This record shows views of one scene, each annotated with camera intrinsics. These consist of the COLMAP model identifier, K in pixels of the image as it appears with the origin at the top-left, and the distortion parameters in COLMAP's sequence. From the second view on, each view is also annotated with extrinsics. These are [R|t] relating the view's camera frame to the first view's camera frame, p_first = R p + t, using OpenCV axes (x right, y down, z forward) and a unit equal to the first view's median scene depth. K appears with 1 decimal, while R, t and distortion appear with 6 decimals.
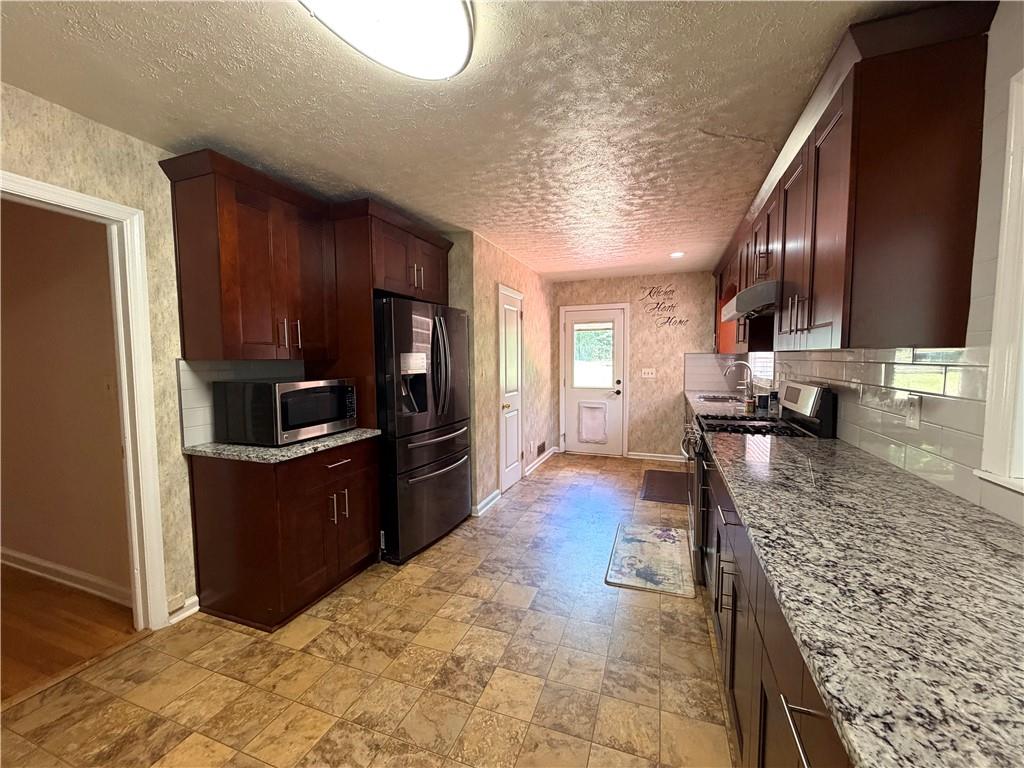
lens RADIAL K [[410.4, 0, 516.1], [0, 410.4, 381.9], [0, 0, 1]] dist [-0.001703, -0.001002]
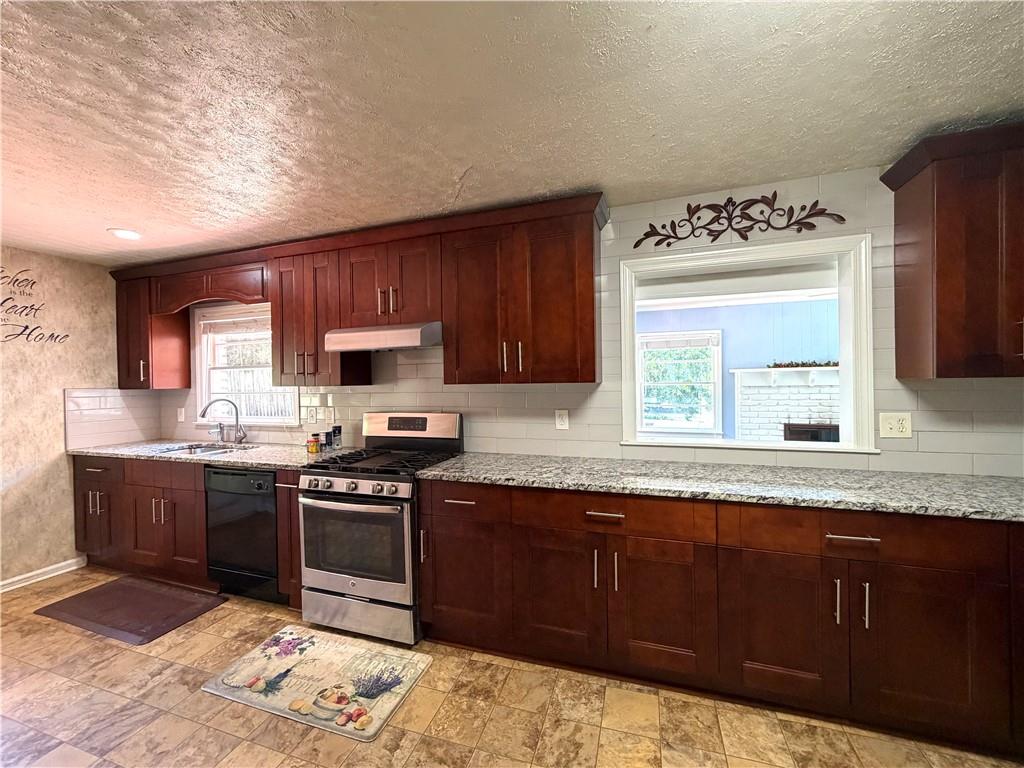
lens RADIAL K [[410.4, 0, 511.0], [0, 410.4, 384.5], [0, 0, 1]] dist [-0.001703, -0.001002]
pose [[-0.019834, -0.002246, 0.999801, -0.291939], [0.080754, 0.996727, 0.003841, -0.037170], [-0.996537, 0.080815, -0.019588, 0.506725]]
